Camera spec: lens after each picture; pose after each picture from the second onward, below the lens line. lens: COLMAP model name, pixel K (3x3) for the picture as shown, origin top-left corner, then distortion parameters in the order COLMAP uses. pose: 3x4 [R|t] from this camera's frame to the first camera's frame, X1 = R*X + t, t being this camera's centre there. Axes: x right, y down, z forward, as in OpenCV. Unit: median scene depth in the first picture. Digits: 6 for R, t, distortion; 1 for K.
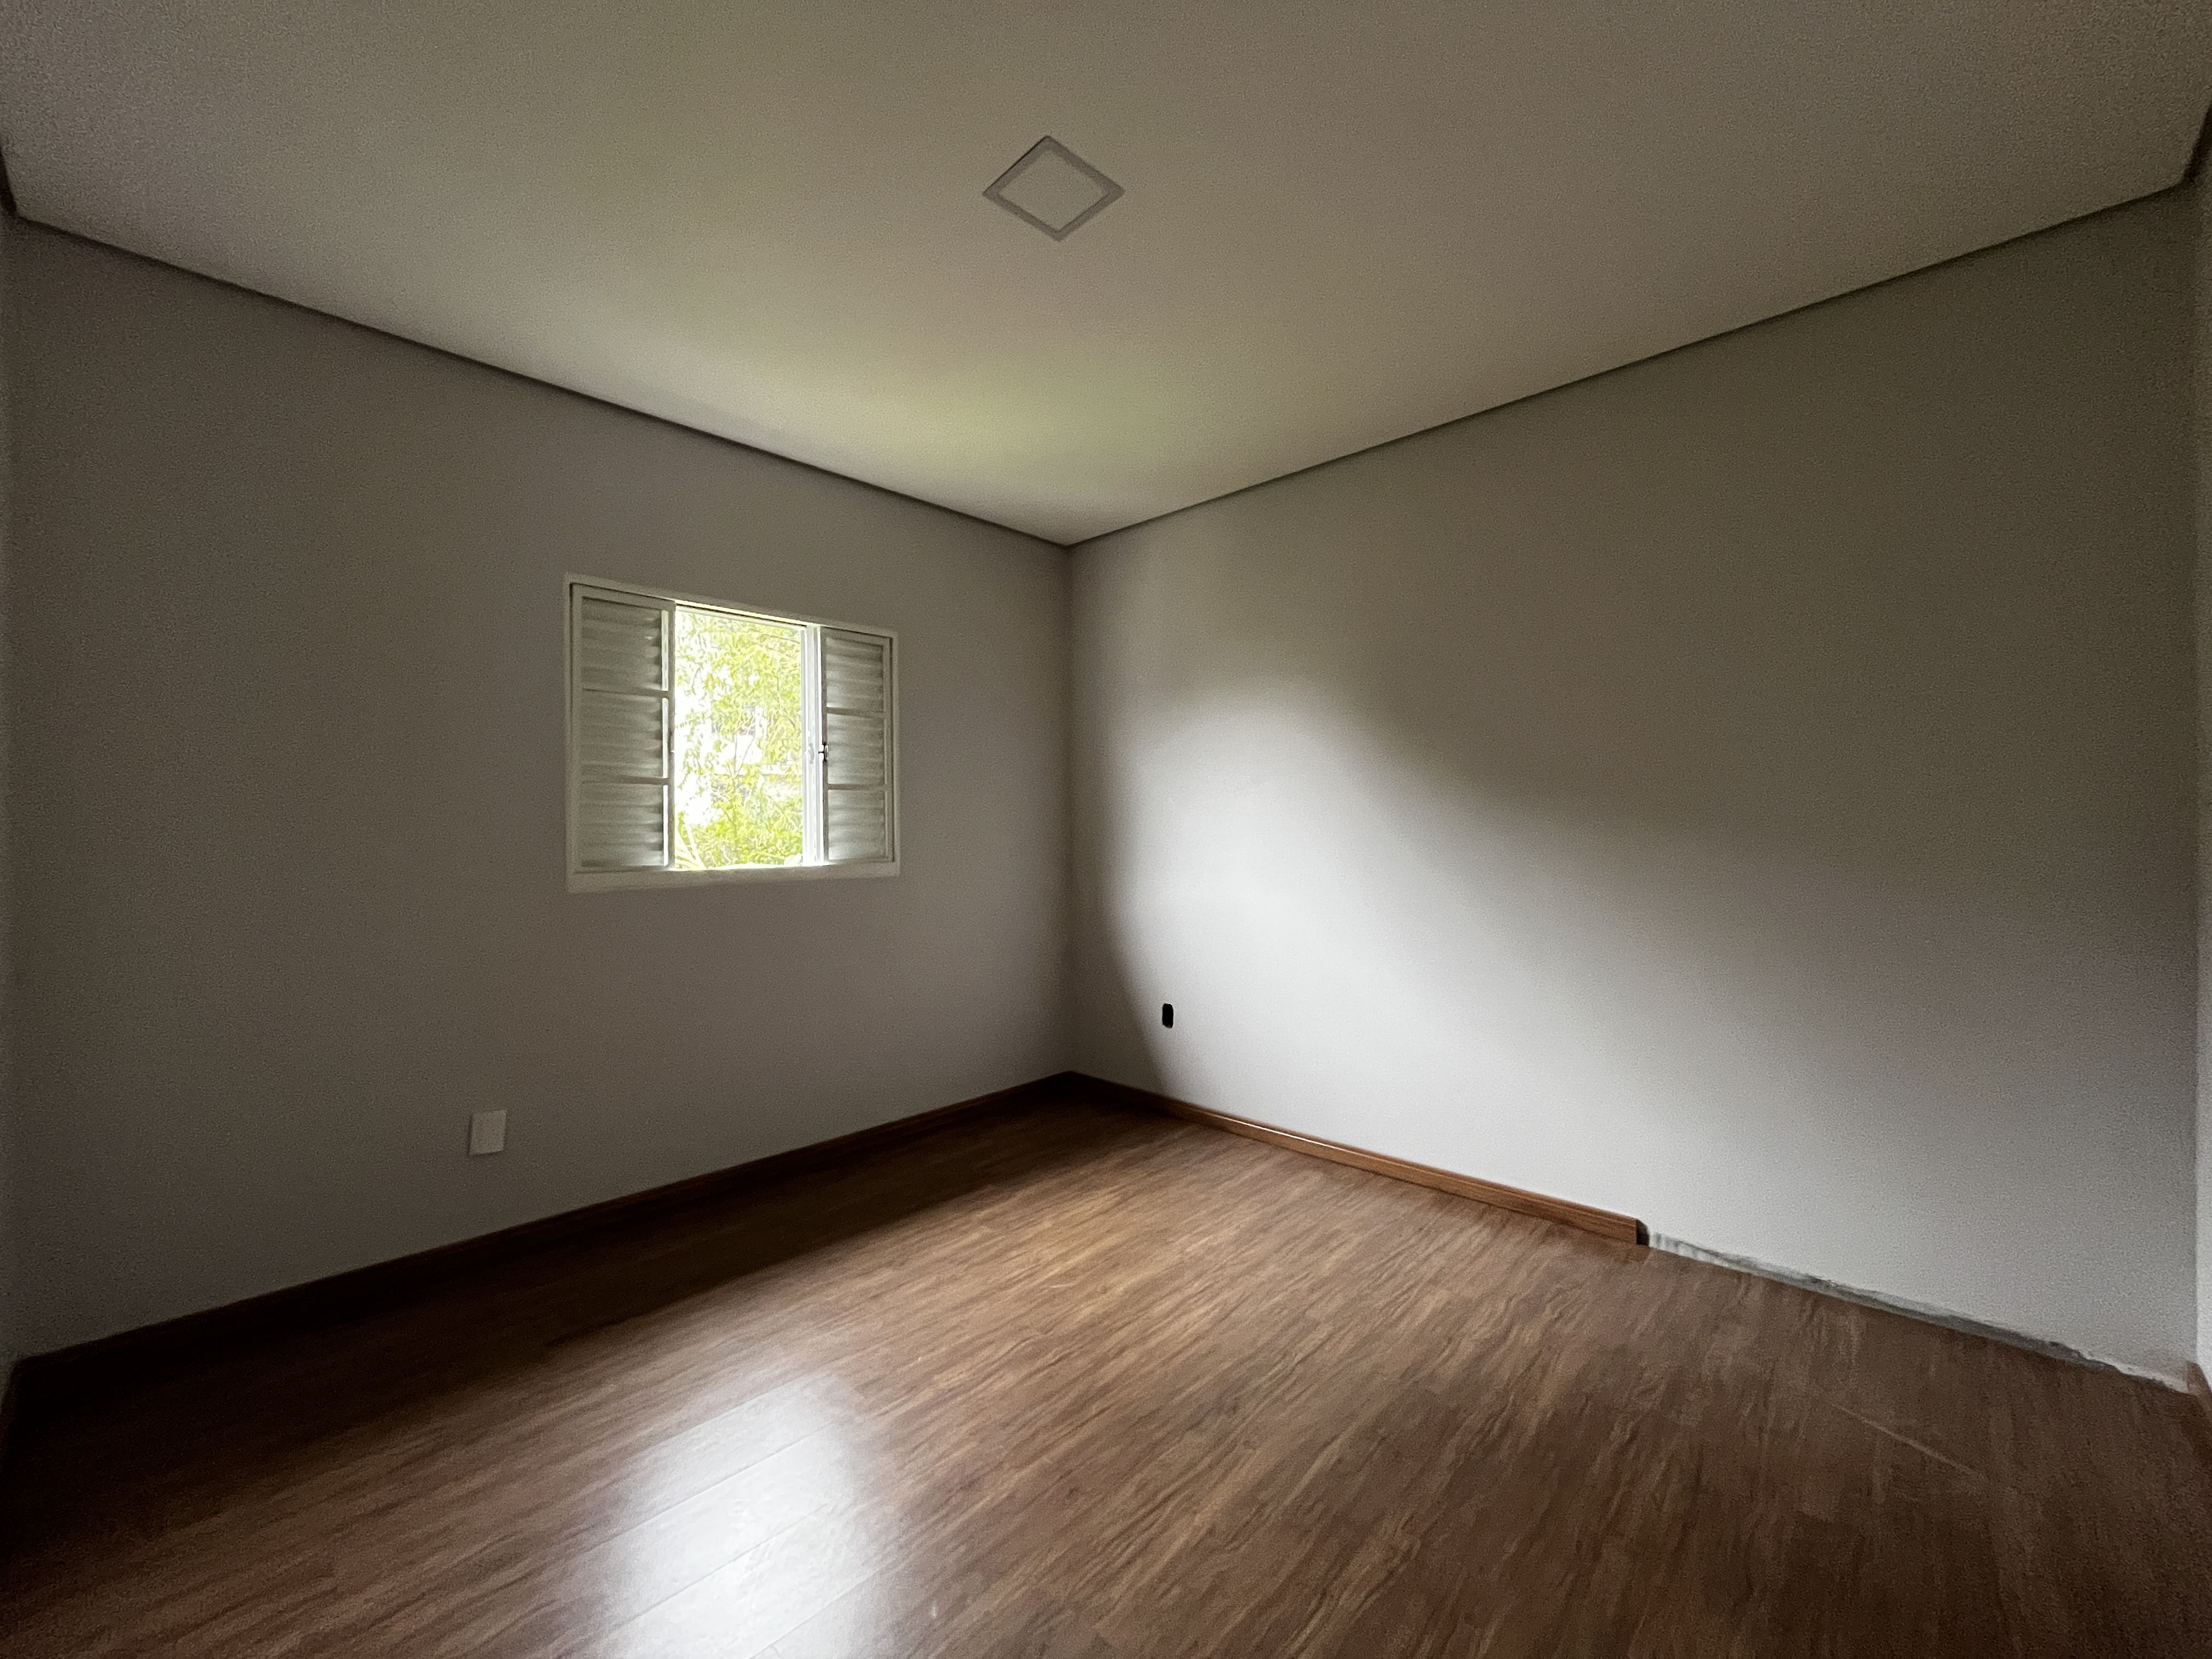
lens RADIAL K [[882.7, 0, 1058.1], [0, 882.7, 814.8], [0, 0, 1]] dist [-0.000537, 0.000006]
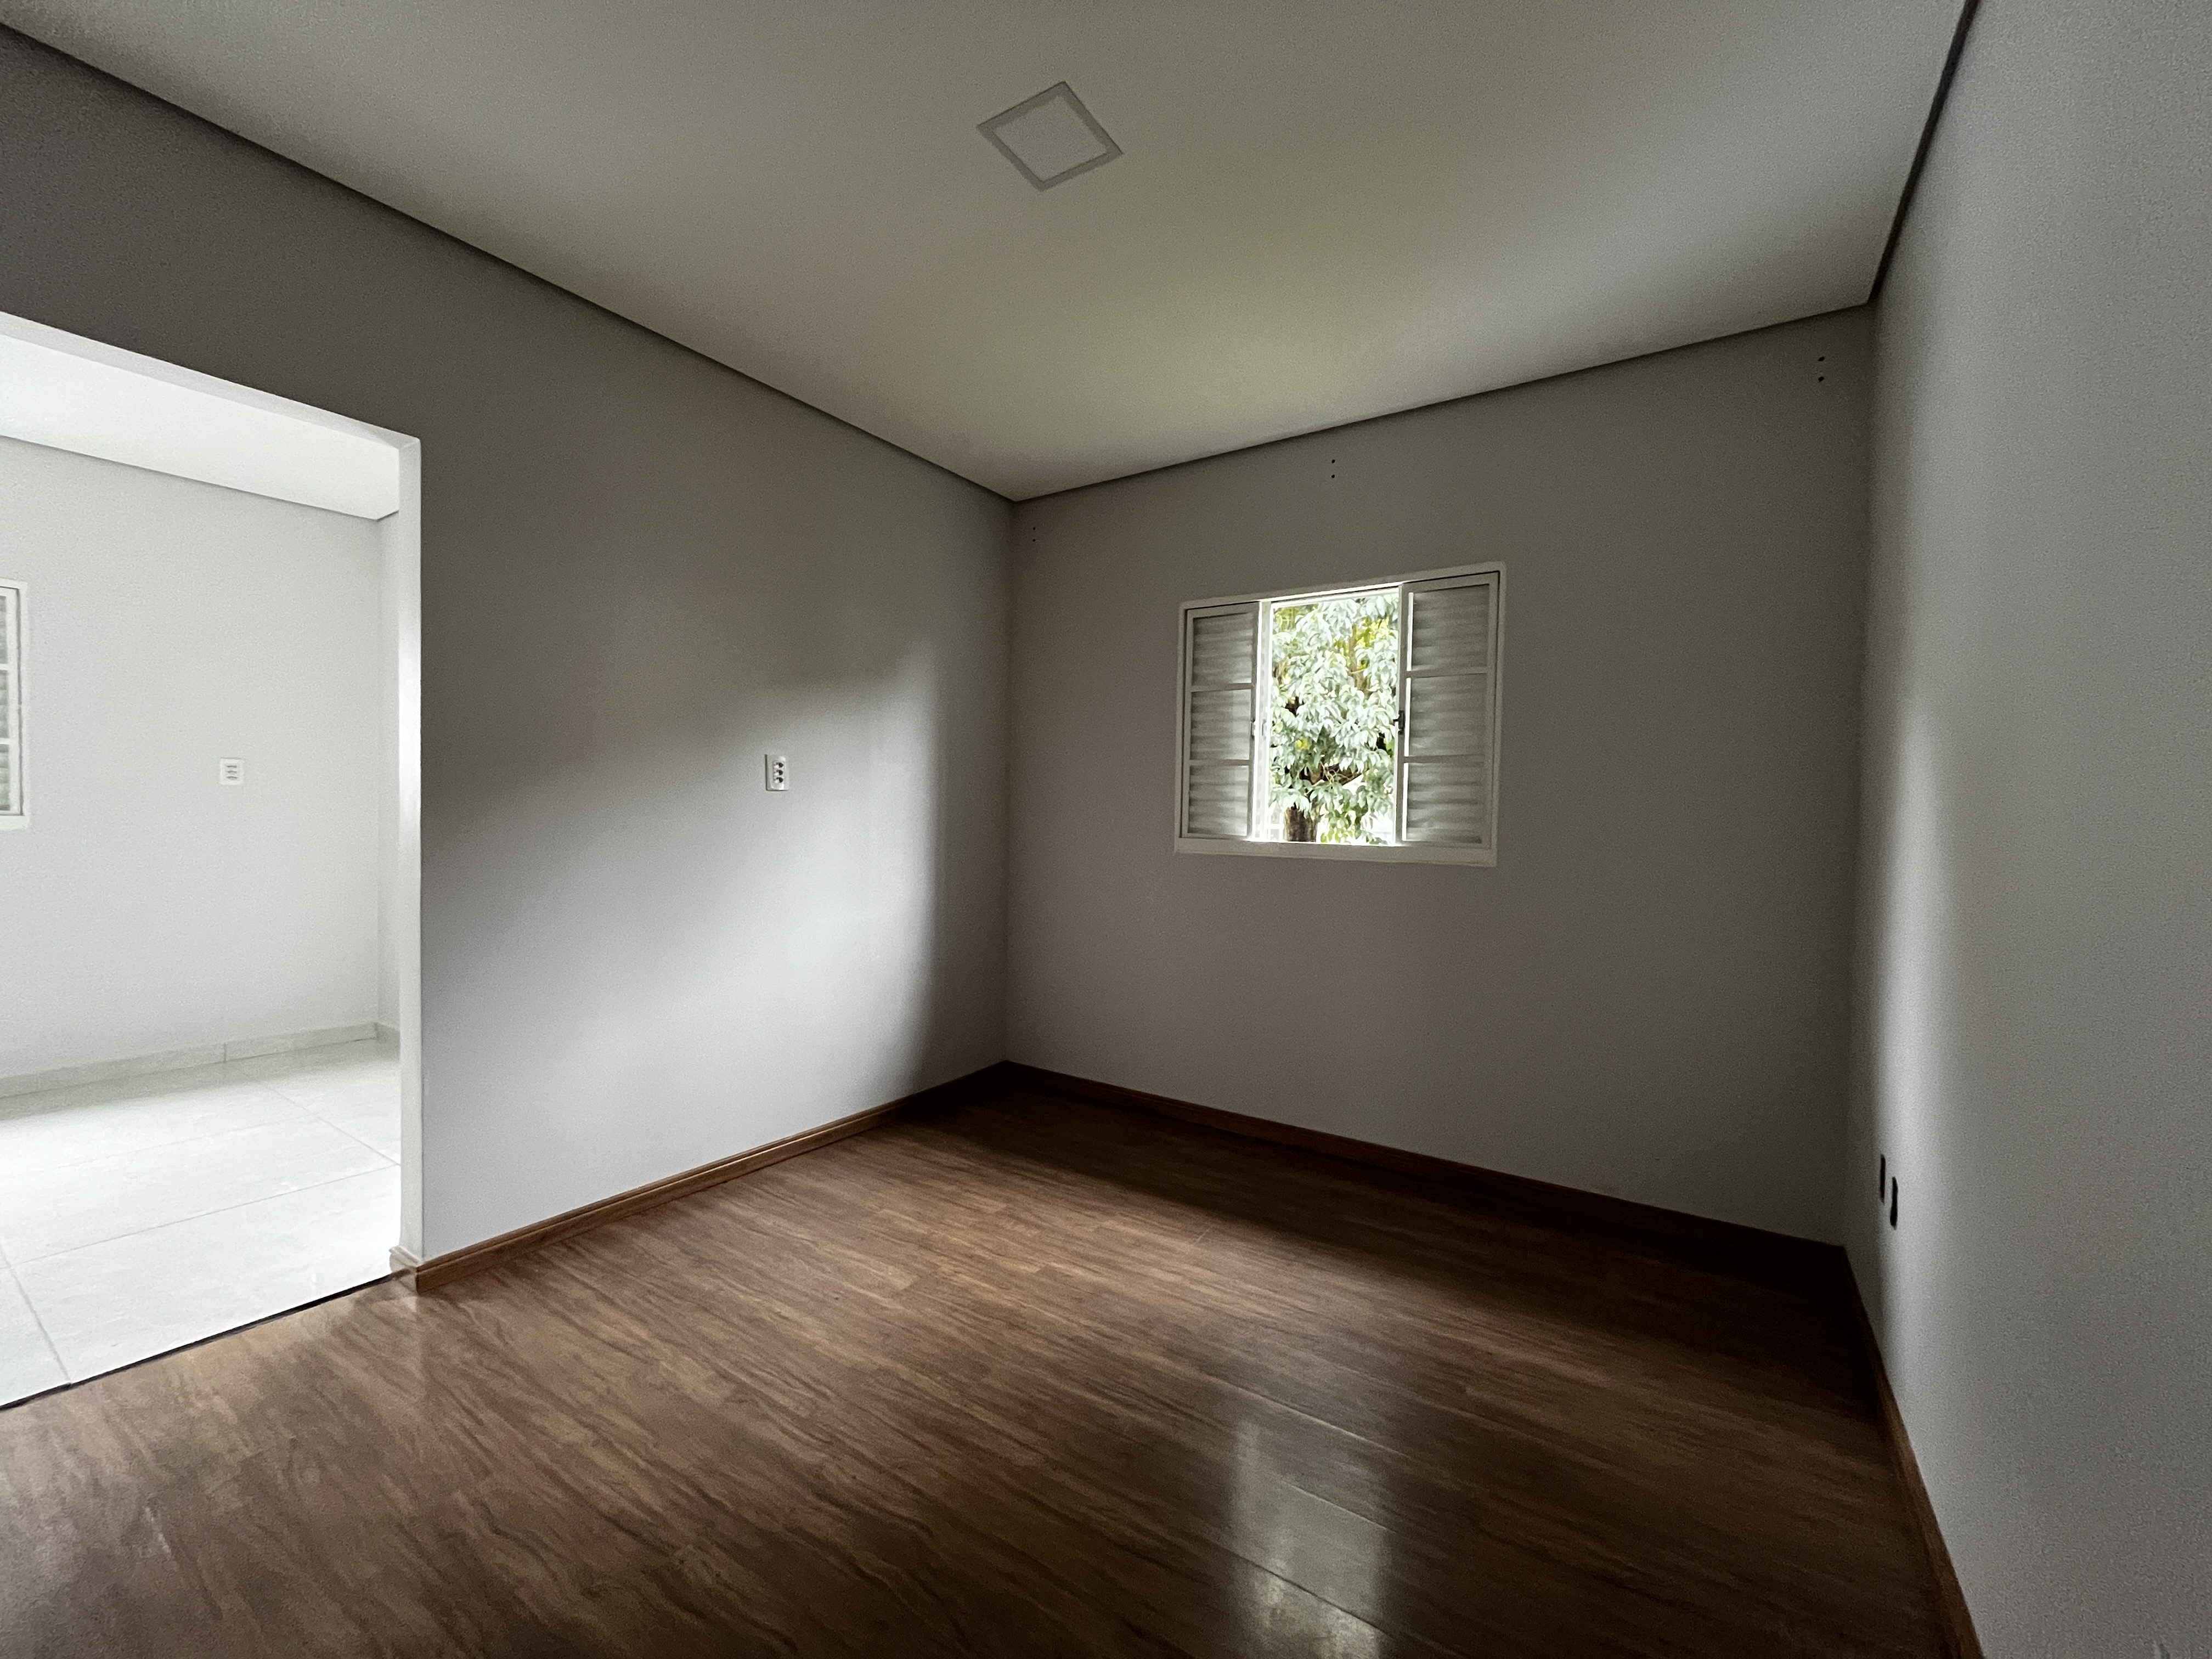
lens RADIAL K [[906.9, 0, 1106.0], [0, 906.9, 829.5], [0, 0, 1]] dist [-0.001964, -0.000095]
pose [[0.209787, 0.038196, -0.977001, 0.667405], [0.000734, 0.999230, 0.039223, 0.003607], [0.977747, -0.008946, 0.209597, 0.568171]]
